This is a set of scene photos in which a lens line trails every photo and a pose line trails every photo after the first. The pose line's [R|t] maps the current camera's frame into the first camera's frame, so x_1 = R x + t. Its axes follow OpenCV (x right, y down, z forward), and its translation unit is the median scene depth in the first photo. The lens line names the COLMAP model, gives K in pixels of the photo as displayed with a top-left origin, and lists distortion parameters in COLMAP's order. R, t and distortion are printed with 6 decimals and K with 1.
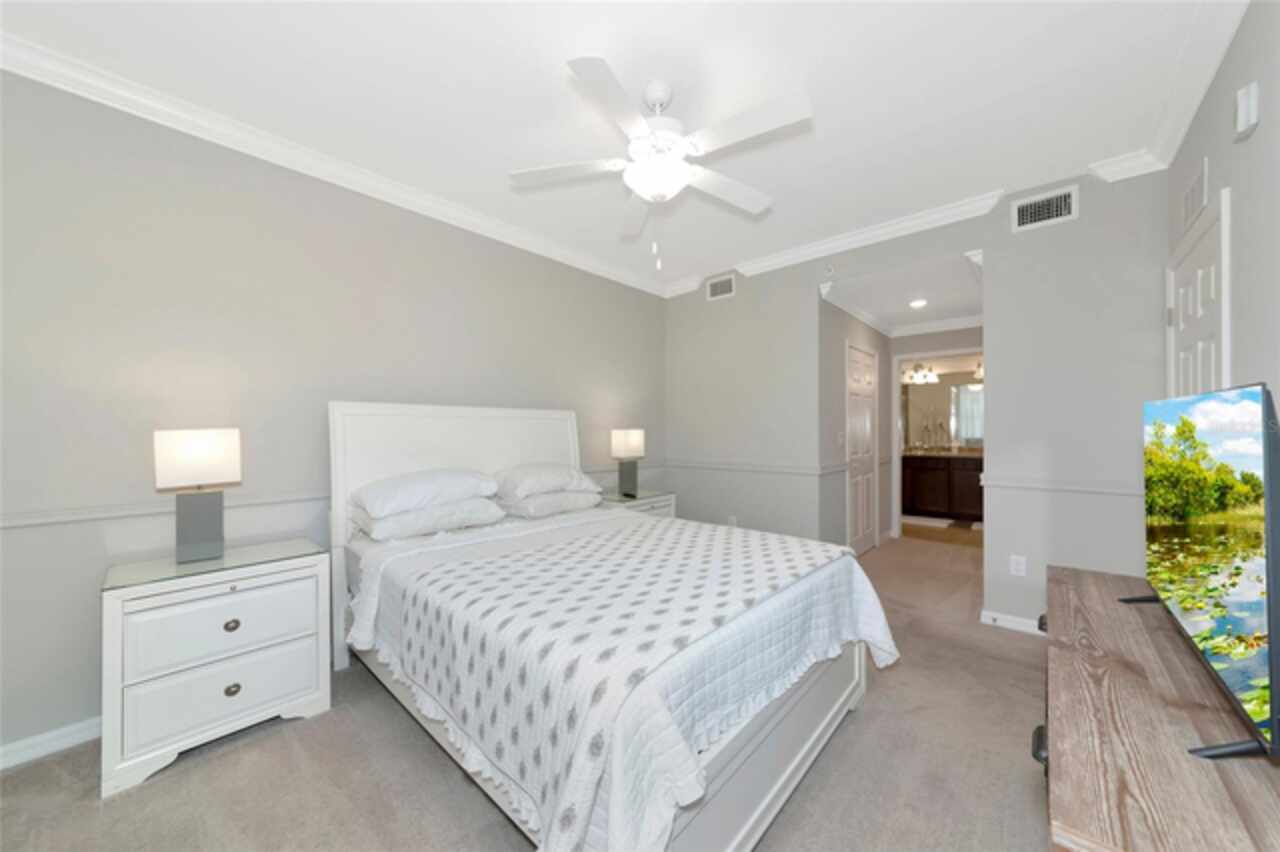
lens RADIAL K [[450.5, 0, 640.0], [0, 450.5, 426.0], [0, 0, 1]] dist [-0.009244, -0.000104]
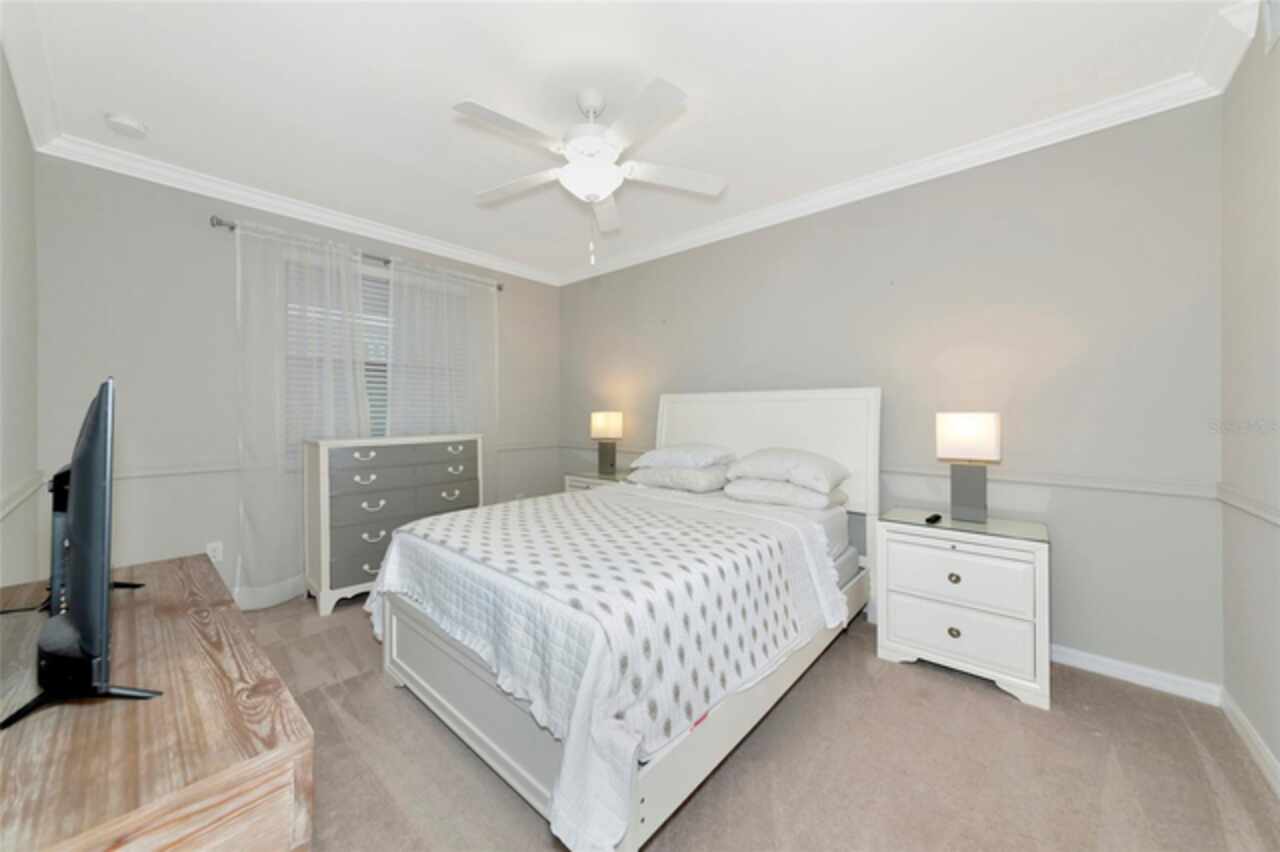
lens RADIAL K [[441.3, 0, 684.4], [0, 441.3, 409.6], [0, 0, 1]] dist [-0.000999, -0.000075]
pose [[0.066668, -0.009485, -0.997730, 0.212607], [0.011733, 0.999893, -0.008722, 0.000083], [0.997706, -0.011124, 0.066772, 0.207459]]
